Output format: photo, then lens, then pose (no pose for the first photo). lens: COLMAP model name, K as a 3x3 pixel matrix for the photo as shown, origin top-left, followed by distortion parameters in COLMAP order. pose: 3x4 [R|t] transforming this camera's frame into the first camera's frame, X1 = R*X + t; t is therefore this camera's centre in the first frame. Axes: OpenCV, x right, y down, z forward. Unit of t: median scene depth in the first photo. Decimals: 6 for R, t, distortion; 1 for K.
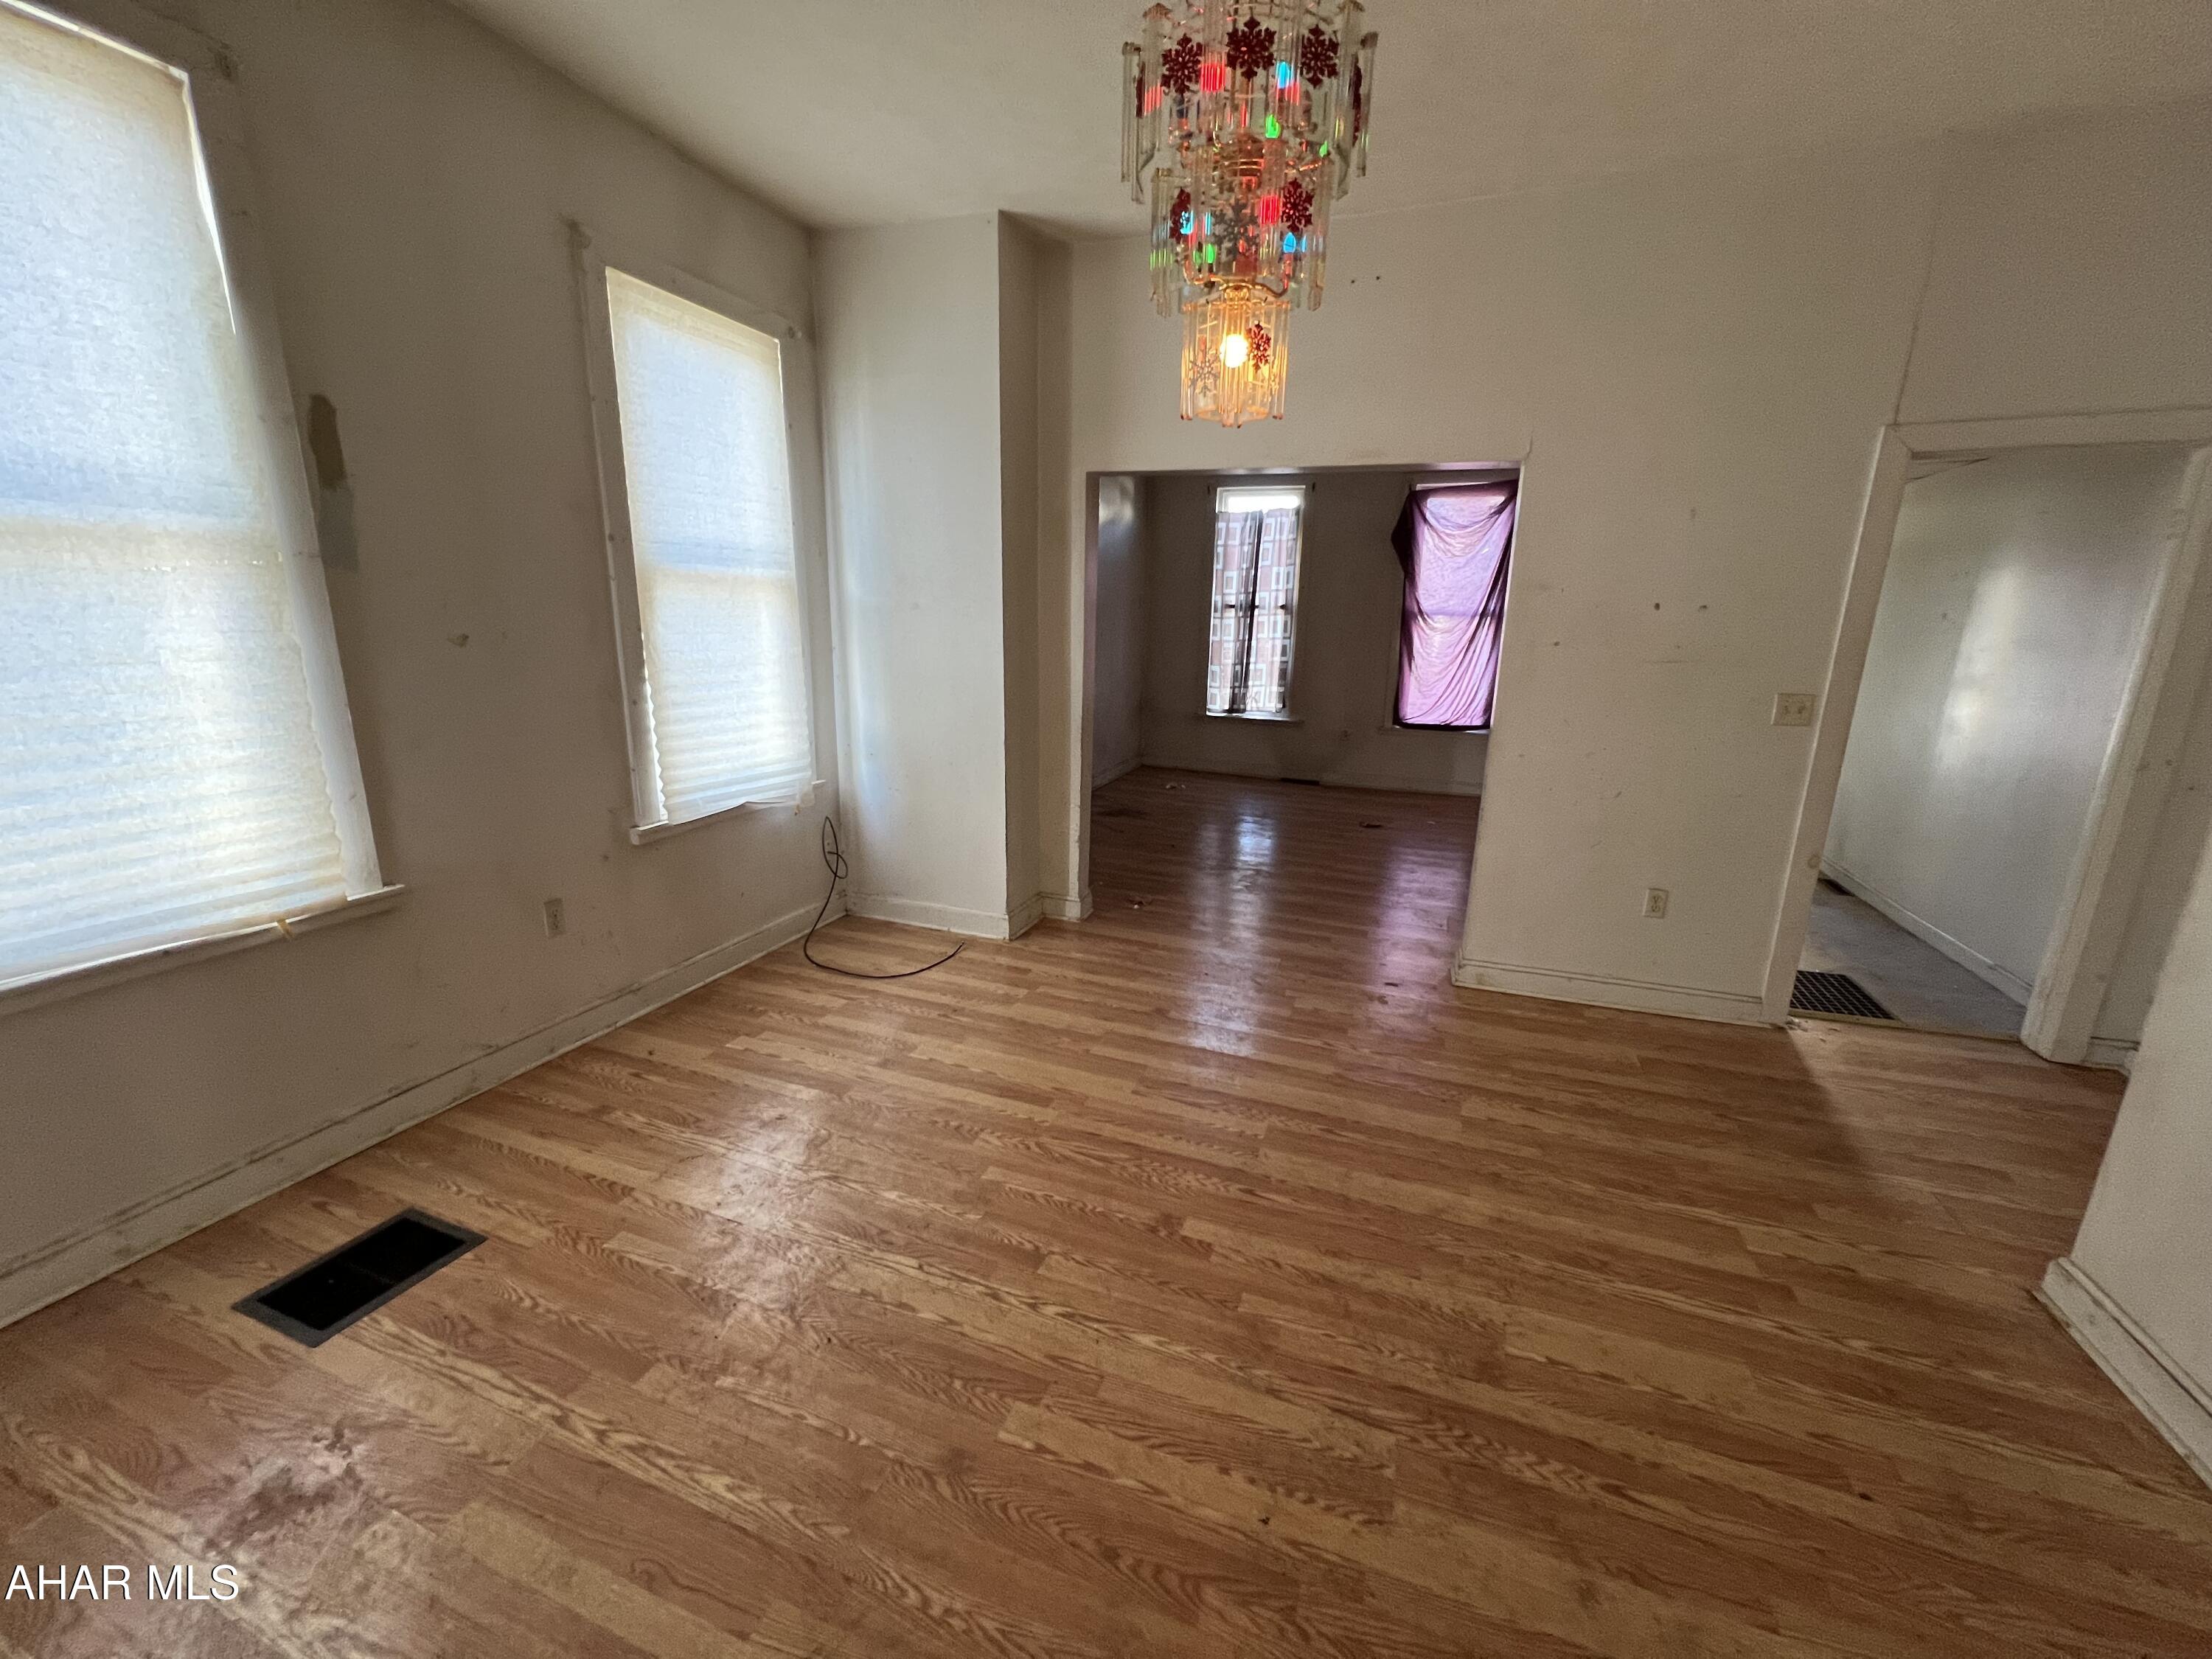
lens RADIAL K [[887.2, 0, 1095.5], [0, 887.2, 837.5], [0, 0, 1]] dist [-0.001841, 0.000028]
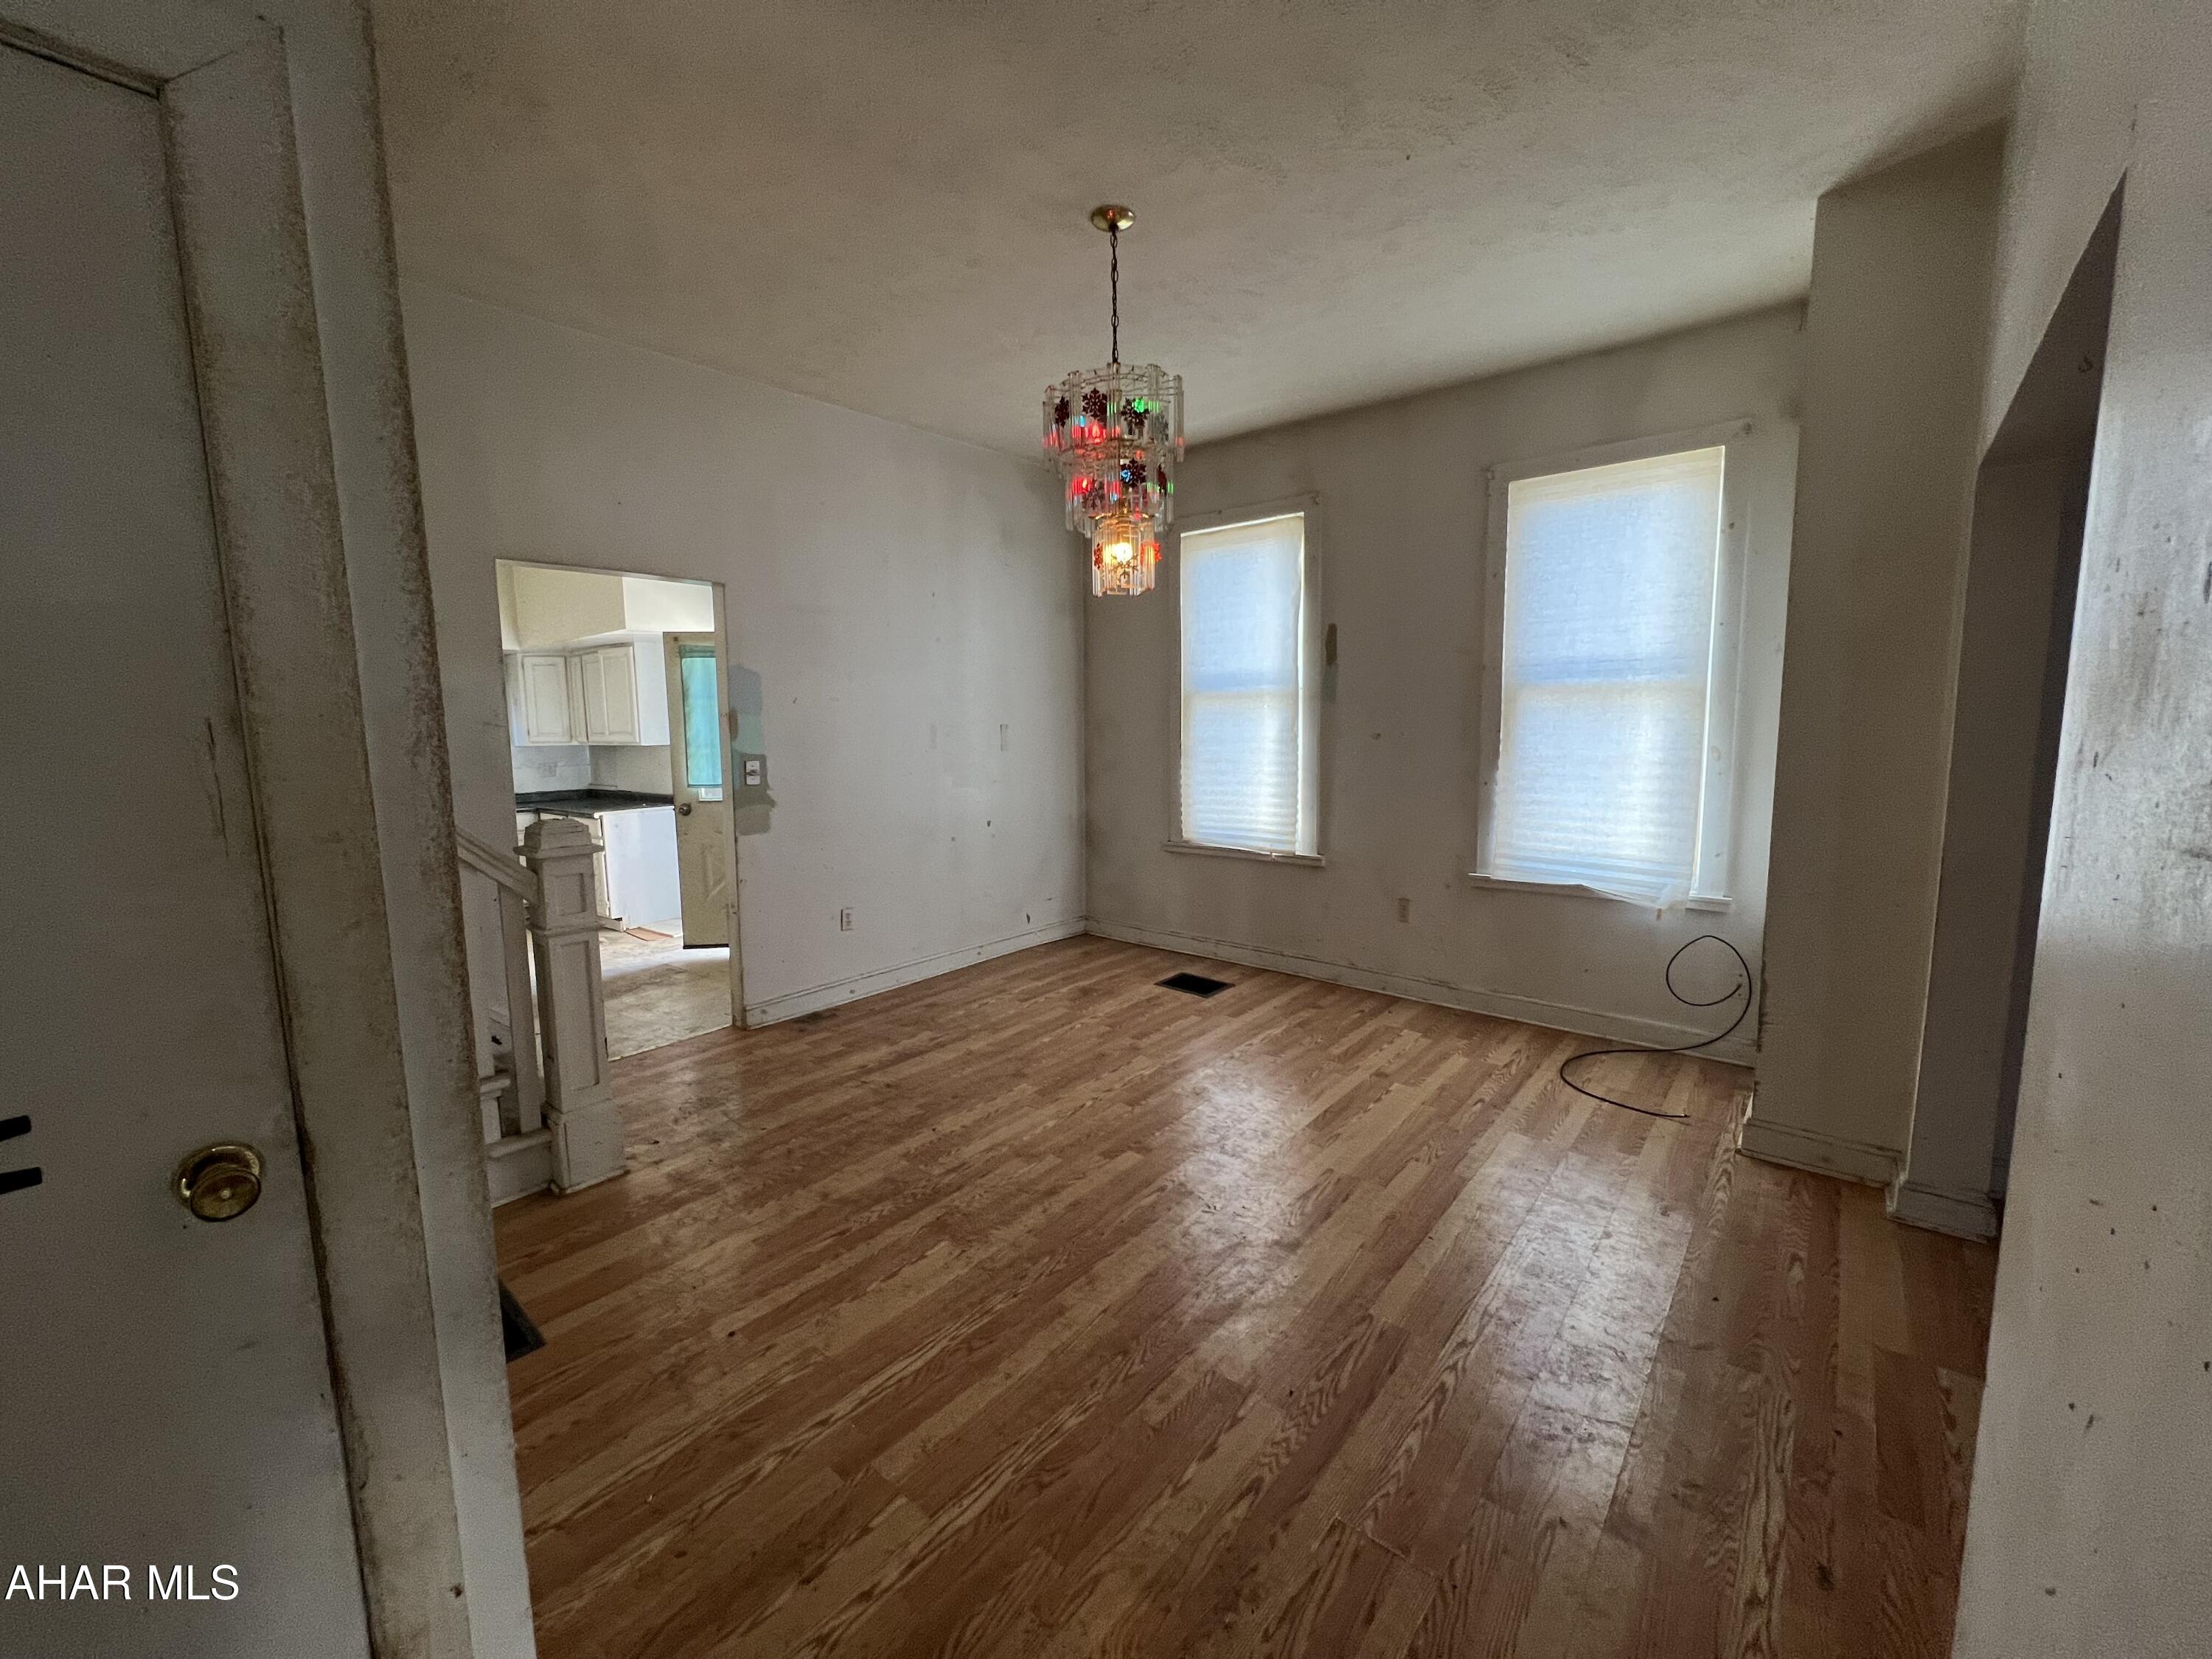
lens RADIAL K [[887.2, 0, 1095.5], [0, 887.2, 837.5], [0, 0, 1]] dist [-0.001841, 0.000028]
pose [[-0.345836, 0.102879, -0.932638, 1.332531], [-0.227452, 0.955133, 0.189703, -0.266030], [0.910309, 0.277737, -0.306919, 1.223482]]
